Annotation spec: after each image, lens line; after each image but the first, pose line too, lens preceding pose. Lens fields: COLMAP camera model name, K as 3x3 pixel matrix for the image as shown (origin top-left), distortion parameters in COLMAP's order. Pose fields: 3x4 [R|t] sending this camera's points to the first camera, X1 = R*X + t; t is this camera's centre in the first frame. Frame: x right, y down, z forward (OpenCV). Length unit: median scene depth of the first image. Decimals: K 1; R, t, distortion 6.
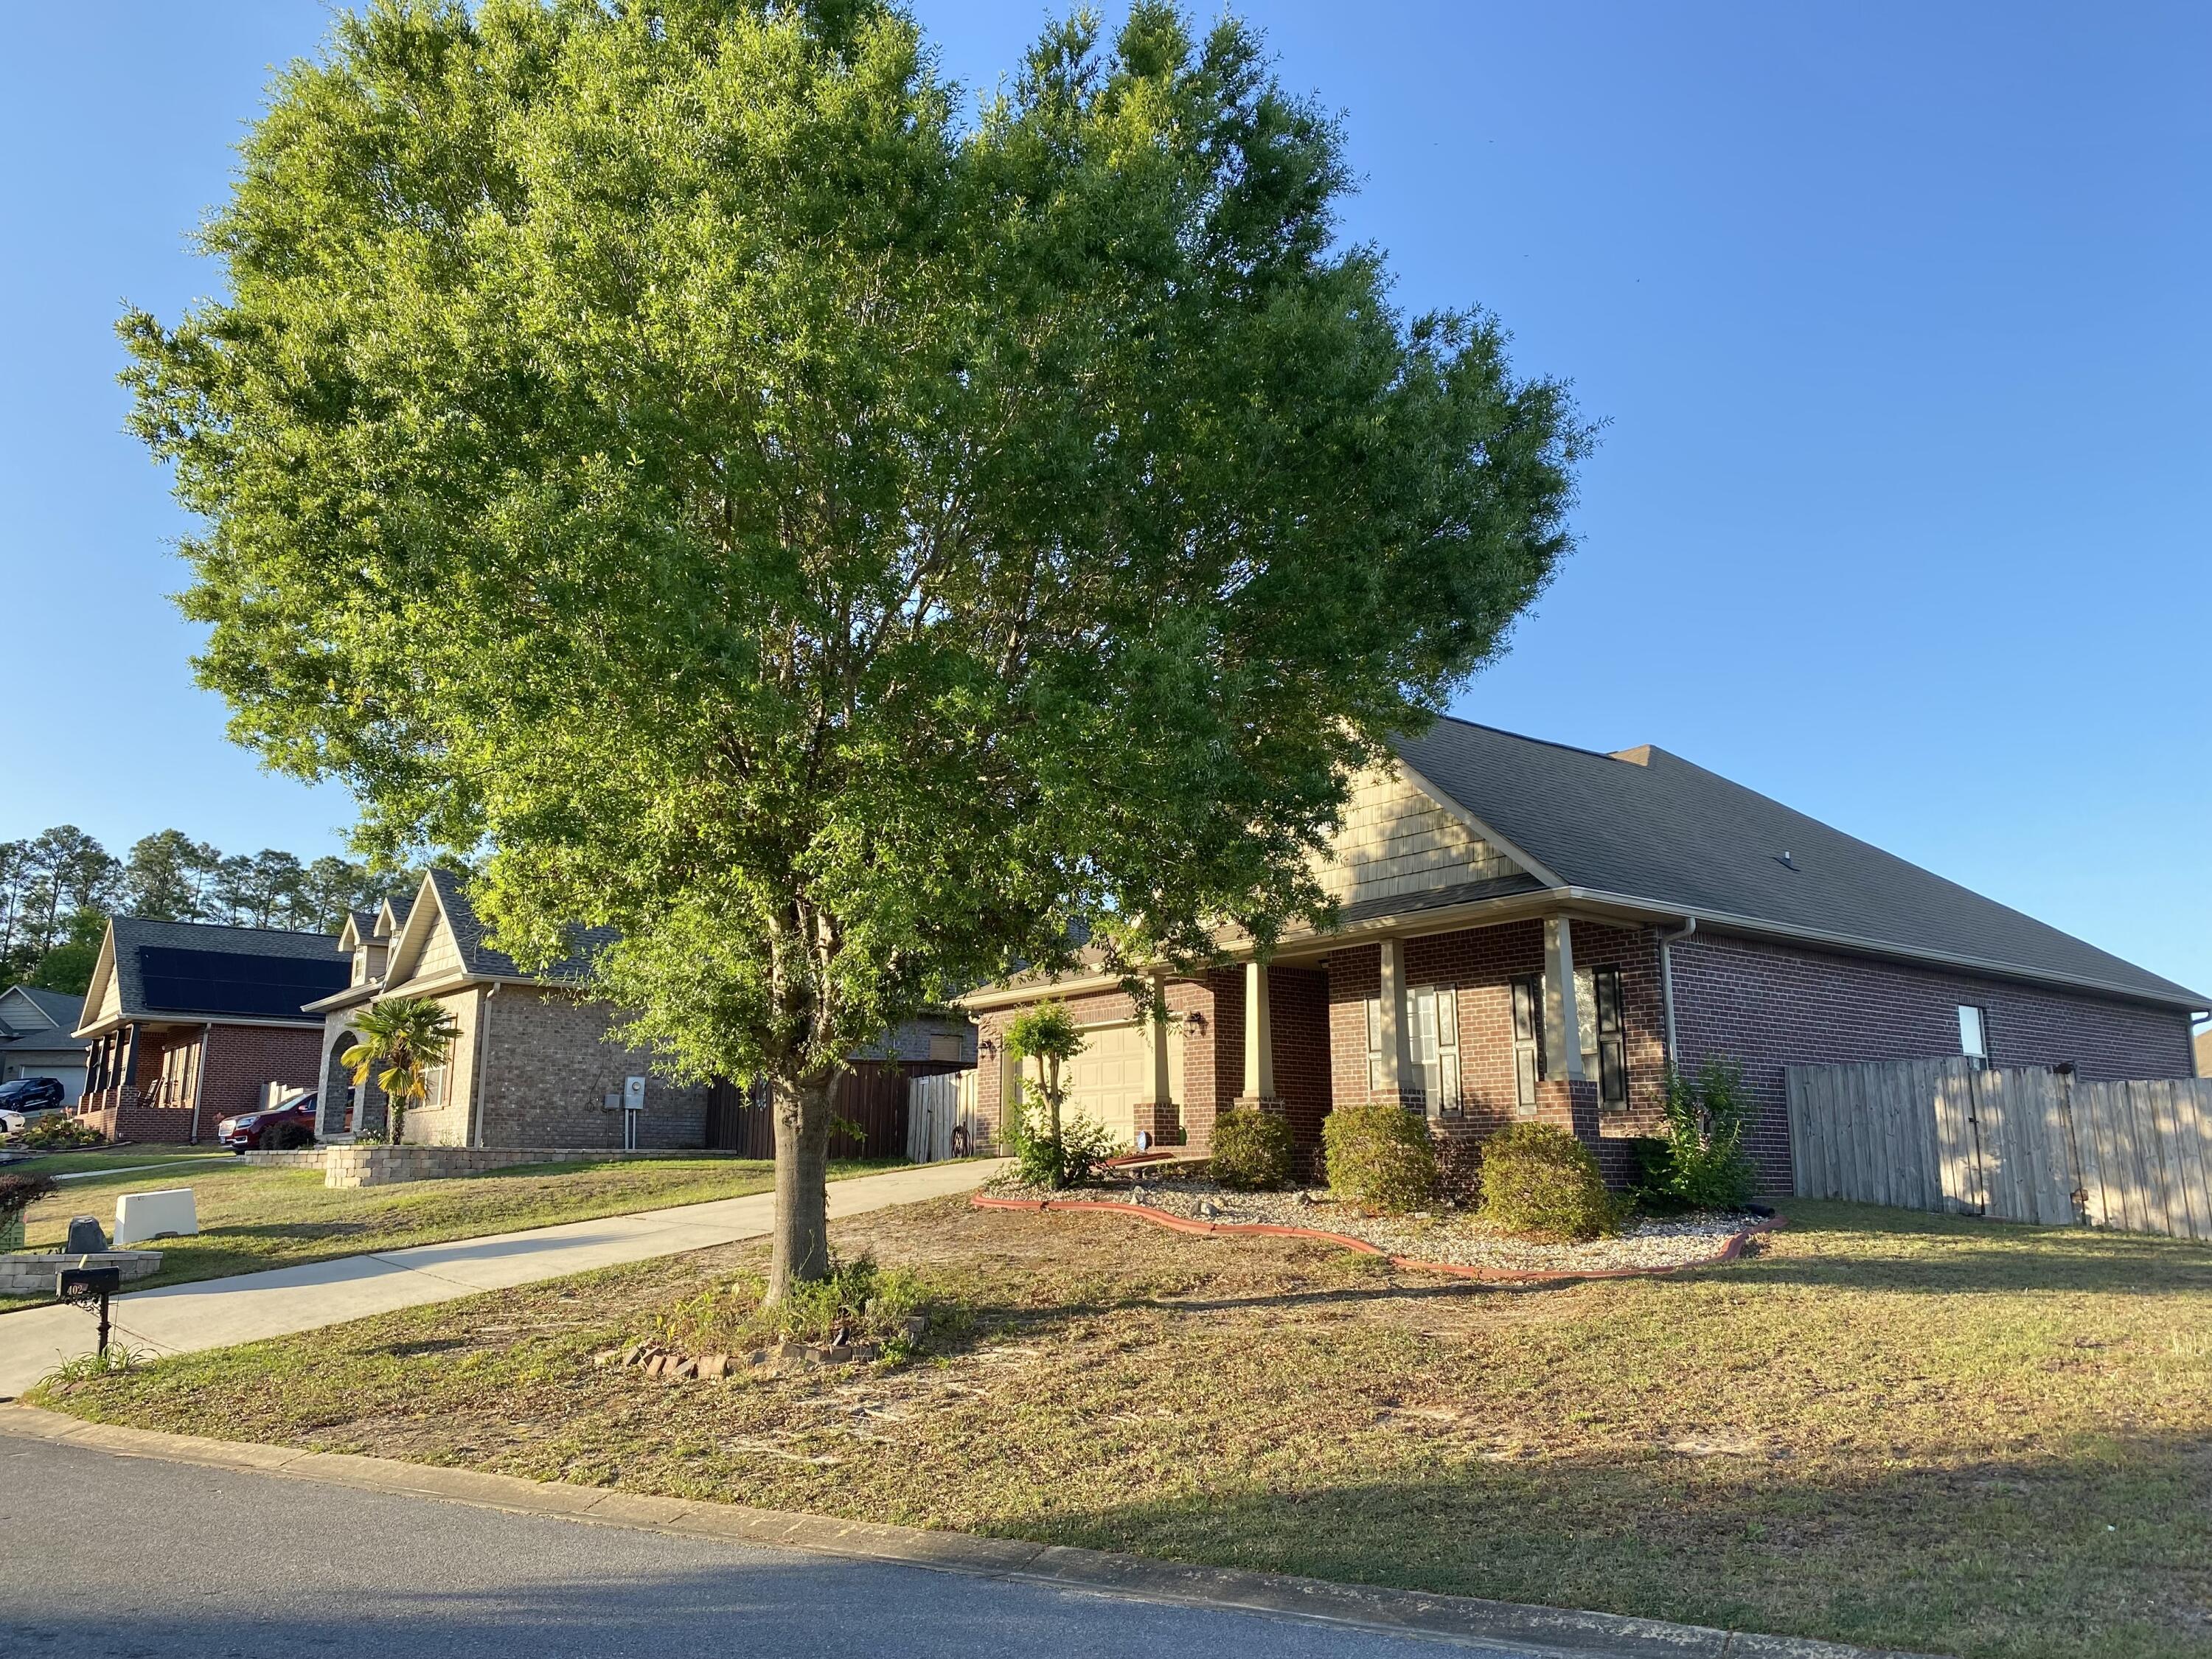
lens RADIAL K [[1707.3, 0, 1106.0], [0, 1707.3, 829.5], [0, 0, 1]] dist [0.104142, -0.211937]
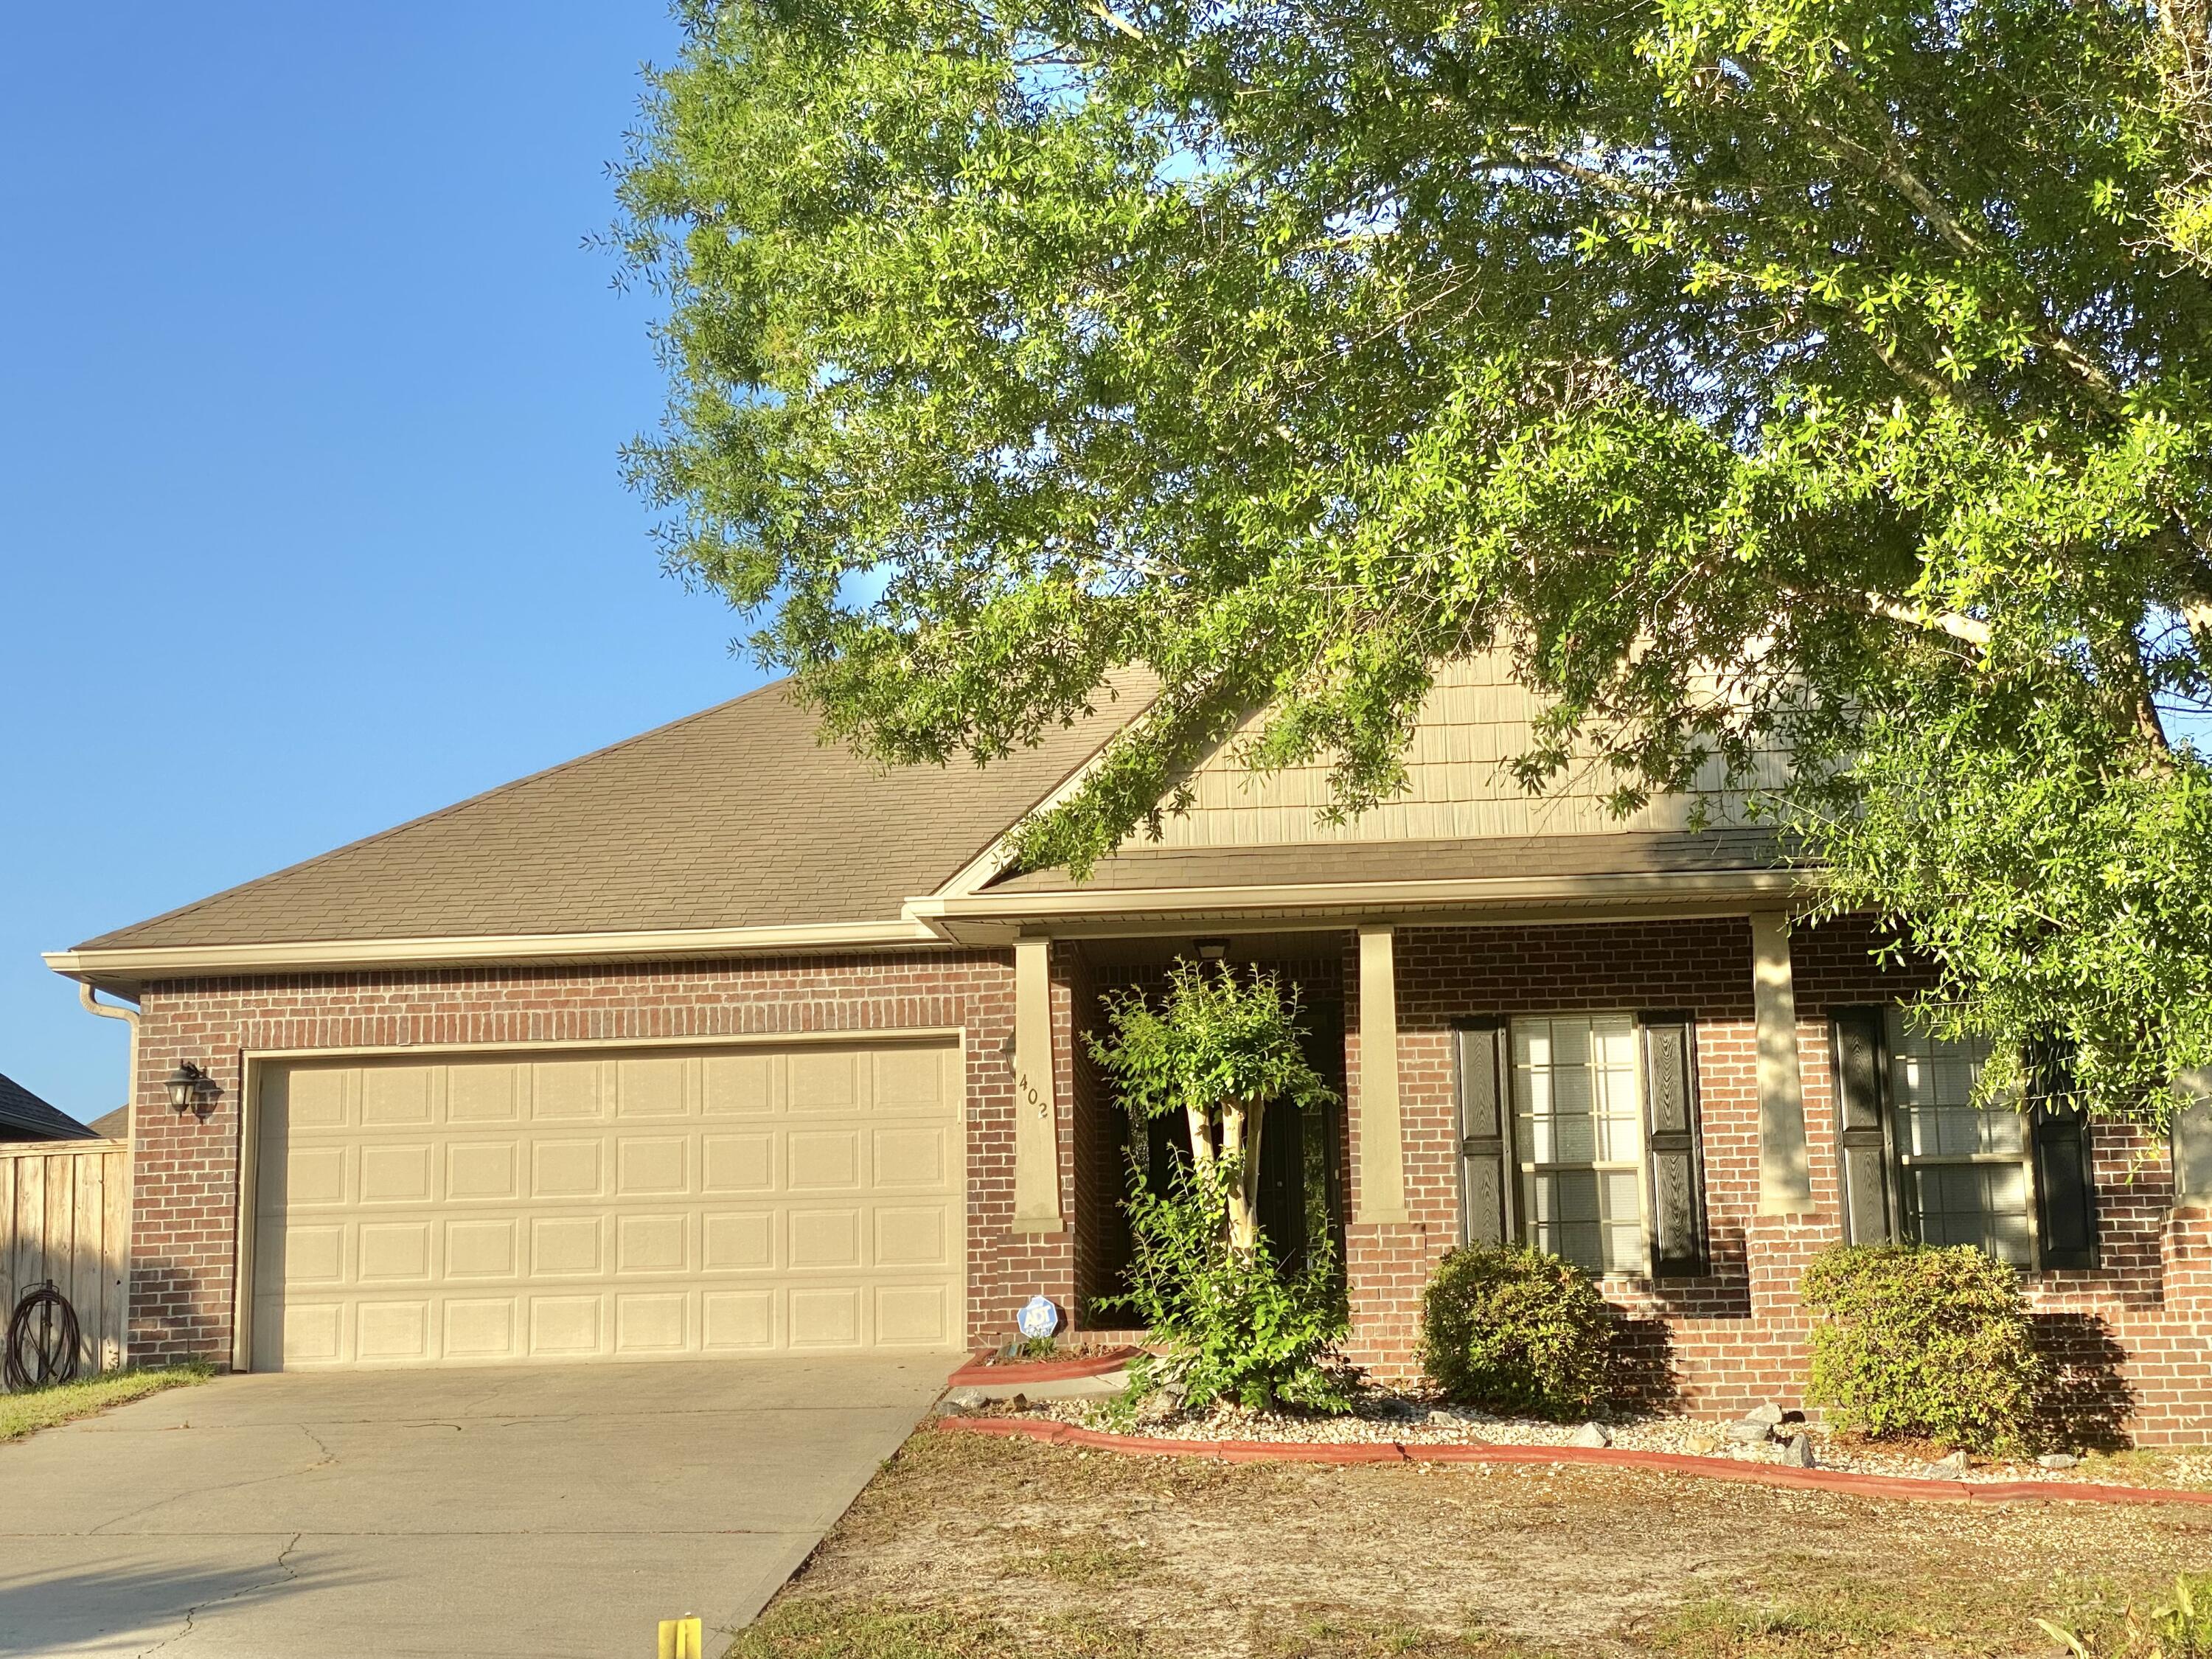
lens RADIAL K [[3506.9, 0, 1106.0], [0, 3506.9, 829.5], [0, 0, 1]] dist [0.021963, 0.792050]
pose [[0.663770, 0.114852, 0.739066, -0.687876], [-0.129250, 0.990887, -0.037904, 0.101615], [-0.736685, -0.070365, 0.672566, 0.455098]]
